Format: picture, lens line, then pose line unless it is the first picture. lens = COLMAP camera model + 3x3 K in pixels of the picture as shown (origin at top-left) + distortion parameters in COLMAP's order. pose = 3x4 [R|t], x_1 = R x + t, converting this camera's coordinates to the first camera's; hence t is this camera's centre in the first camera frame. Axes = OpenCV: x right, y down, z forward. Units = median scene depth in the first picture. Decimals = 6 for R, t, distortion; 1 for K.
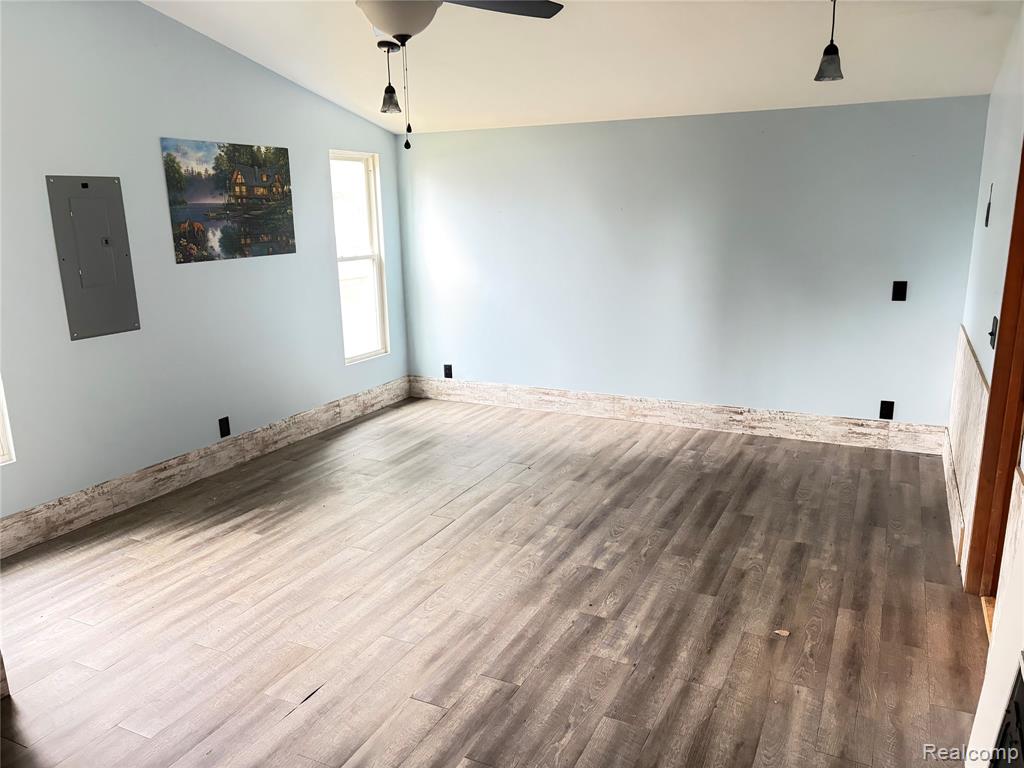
lens RADIAL K [[771.5, 0, 517.6], [0, 771.5, 386.8], [0, 0, 1]] dist [0.056093, -0.054354]
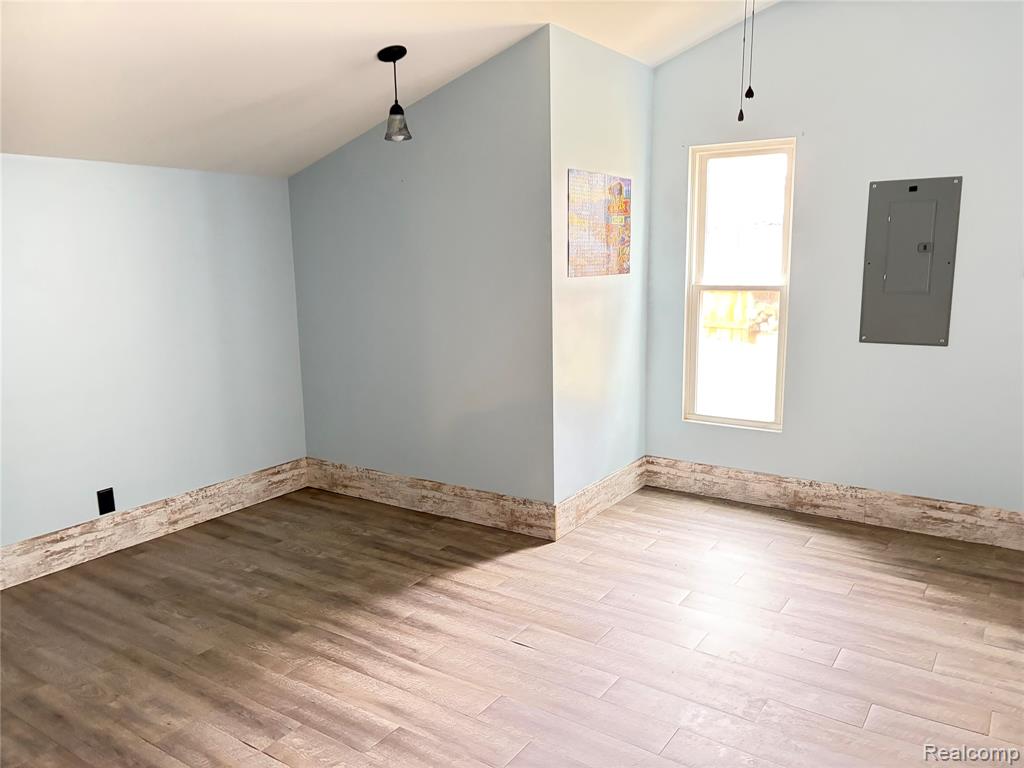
lens RADIAL K [[771.5, 0, 517.5], [0, 771.5, 382.8], [0, 0, 1]] dist [0.056093, -0.054354]
pose [[-0.140124, 0.186593, -0.972393, 0.487786], [-0.209719, 0.954207, 0.213324, -0.129386], [0.967669, 0.233821, -0.094575, 0.660658]]
